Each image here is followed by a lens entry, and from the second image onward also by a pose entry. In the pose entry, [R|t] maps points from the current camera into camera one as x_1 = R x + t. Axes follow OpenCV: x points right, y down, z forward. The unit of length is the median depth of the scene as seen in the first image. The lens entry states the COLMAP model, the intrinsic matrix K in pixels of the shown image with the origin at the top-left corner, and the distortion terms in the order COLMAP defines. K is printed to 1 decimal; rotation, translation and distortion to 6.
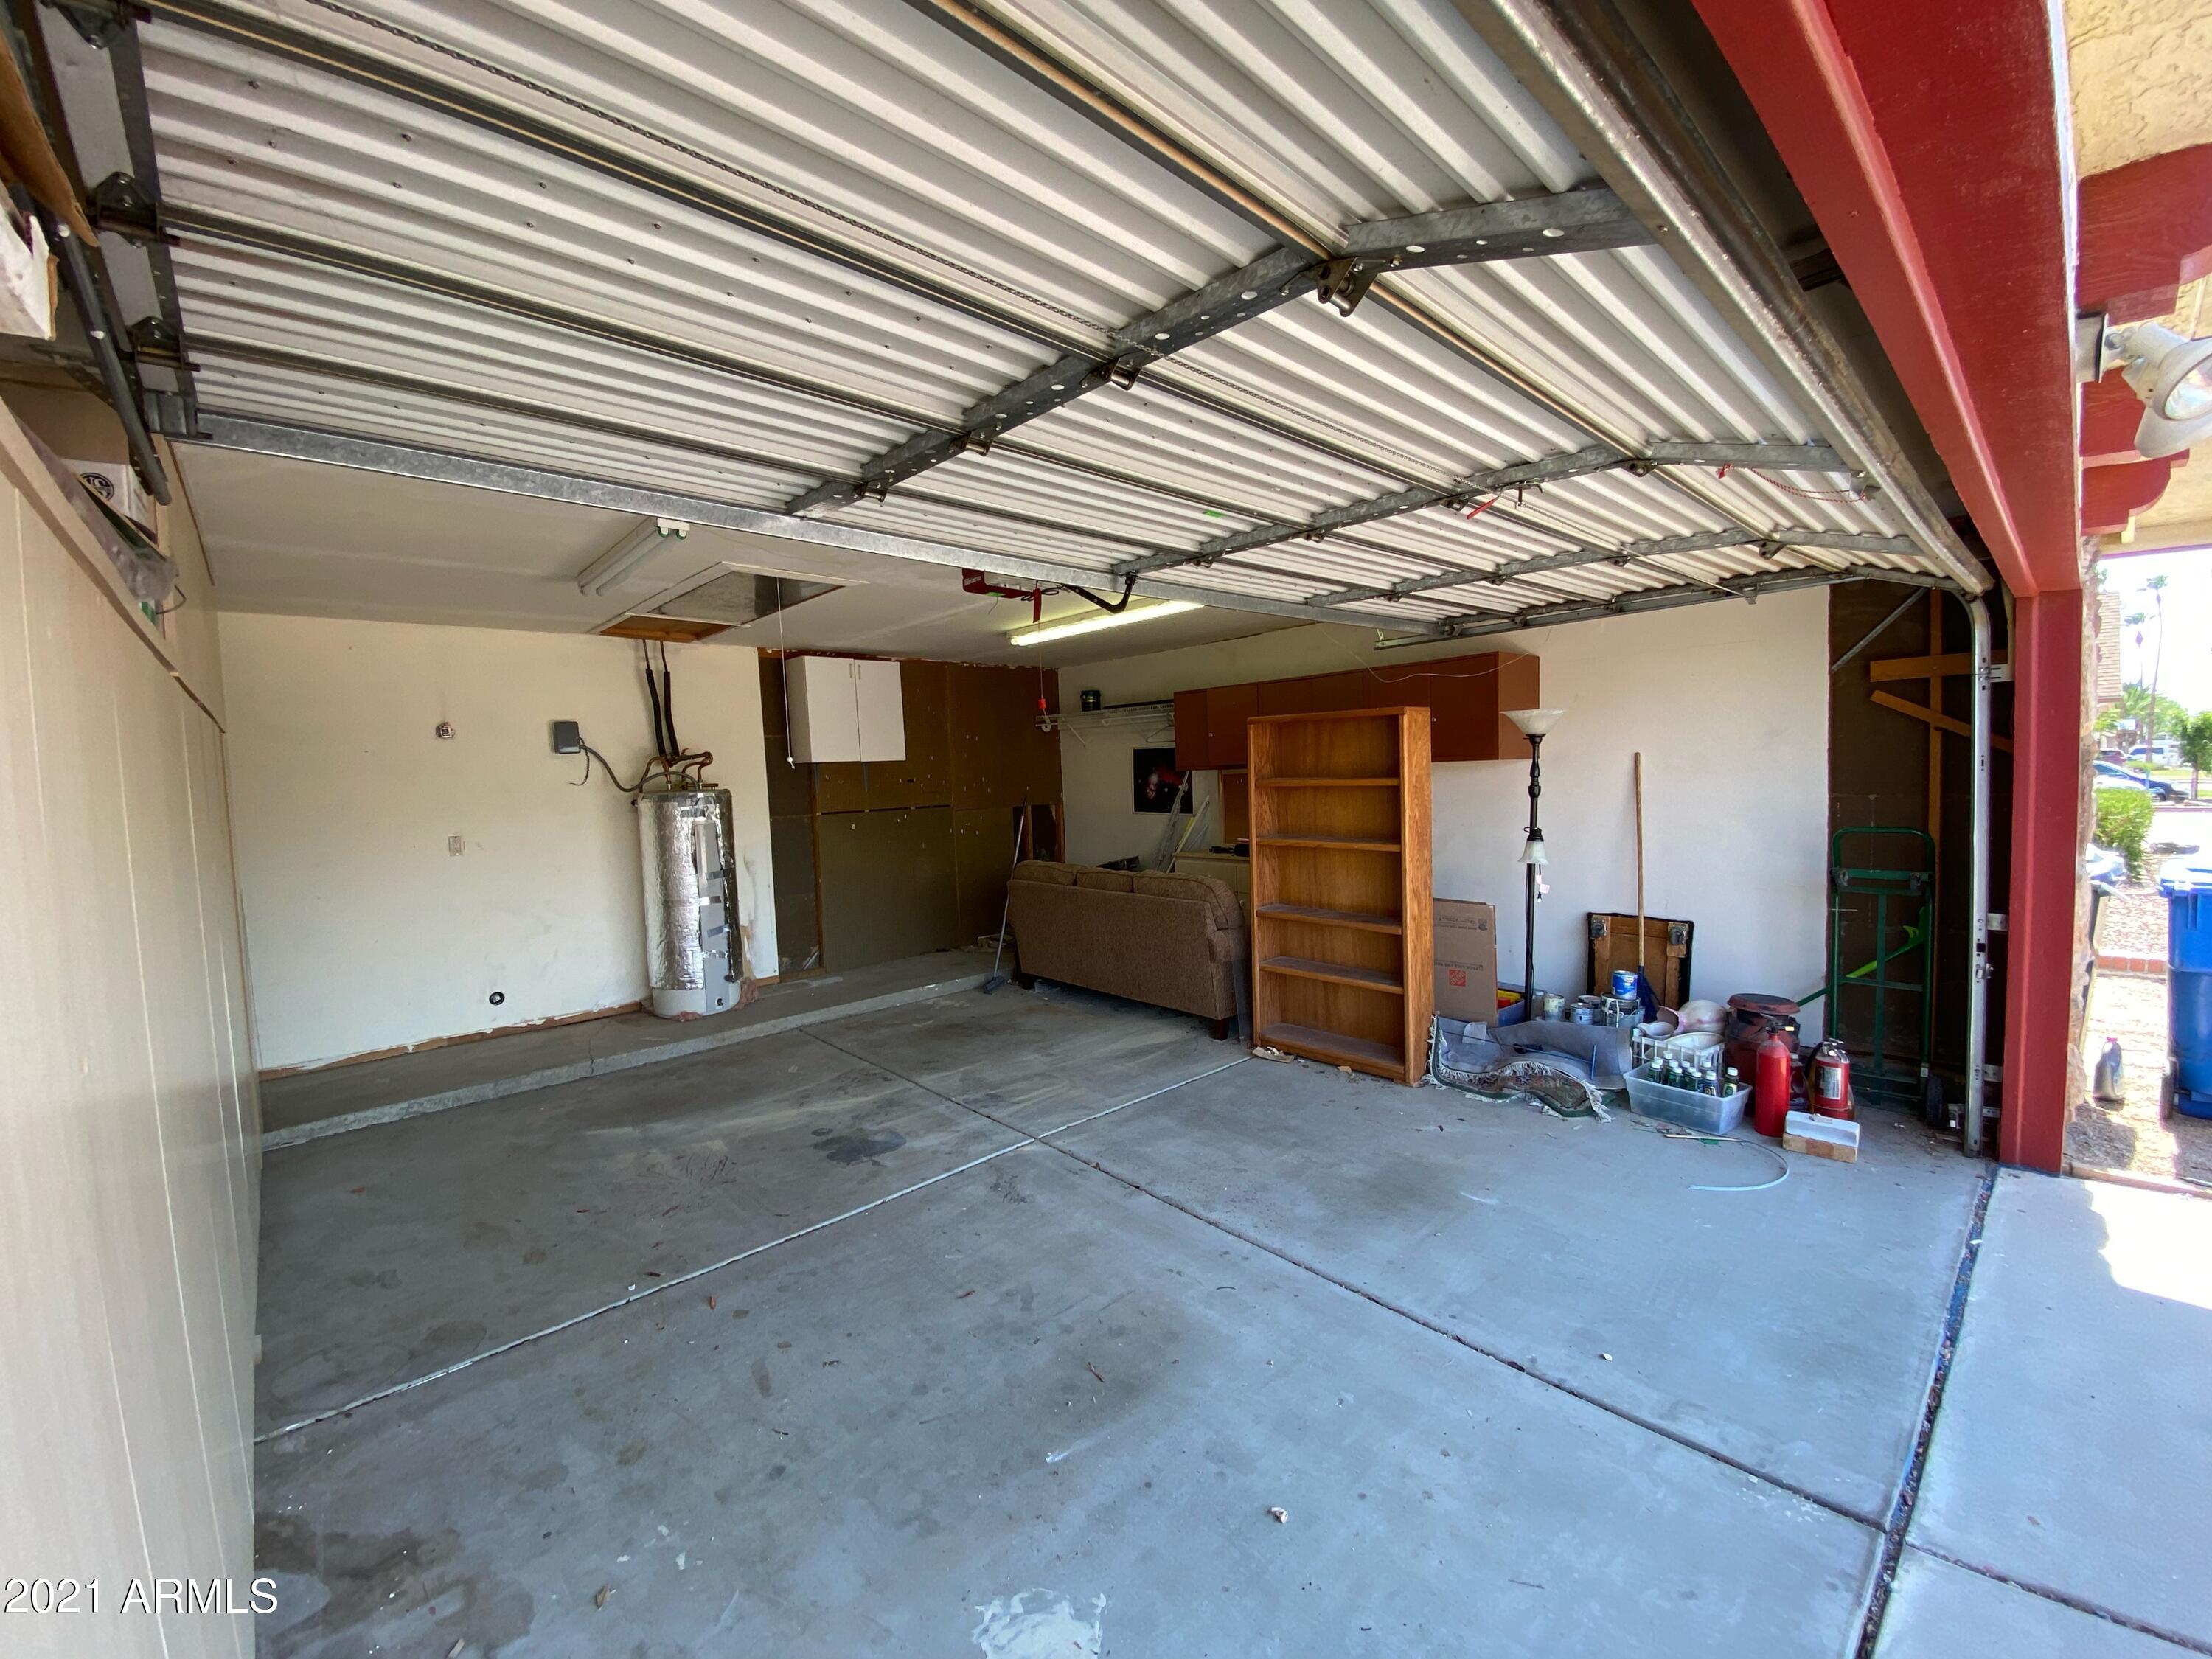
lens RADIAL K [[904.4, 0, 1095.7], [0, 904.4, 820.0], [0, 0, 1]] dist [0.010282, -0.014673]
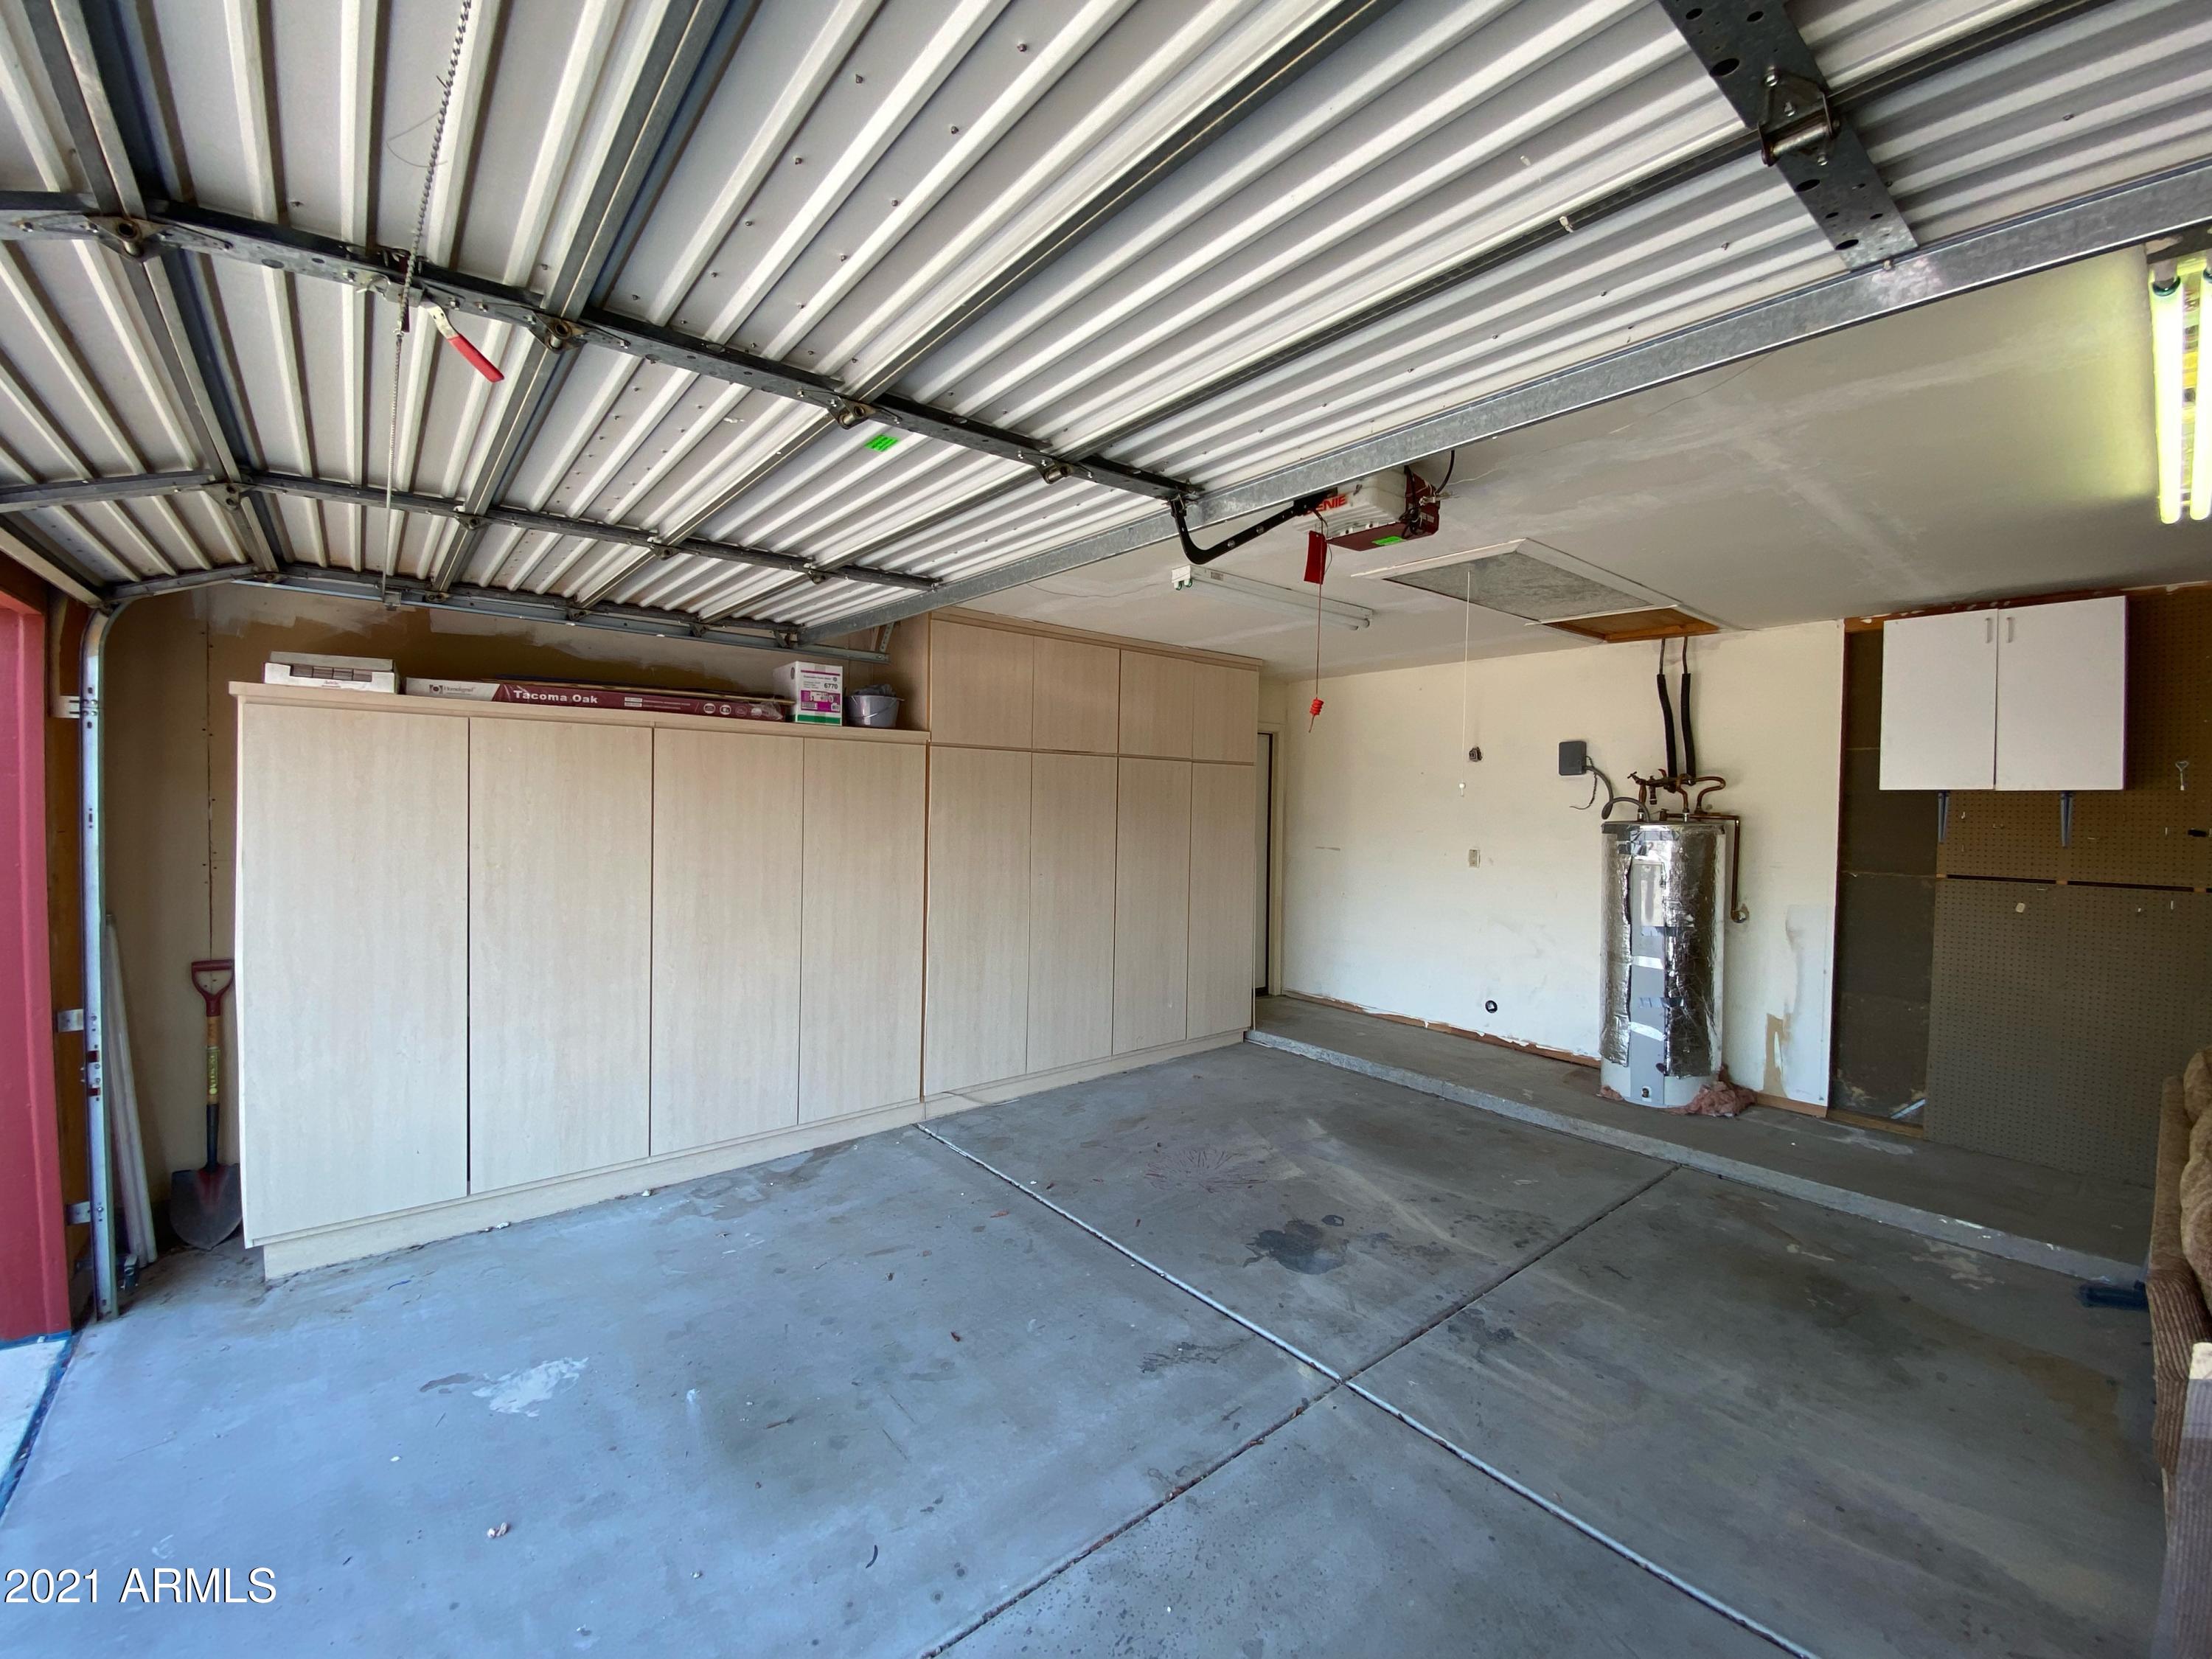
lens RADIAL K [[904.4, 0, 1112.9], [0, 904.4, 818.1], [0, 0, 1]] dist [0.010282, -0.014673]
pose [[-0.054805, 0.056174, -0.996916, 0.496421], [-0.070179, 0.995730, 0.059965, -0.066071], [0.996028, 0.073249, -0.050628, 0.736204]]
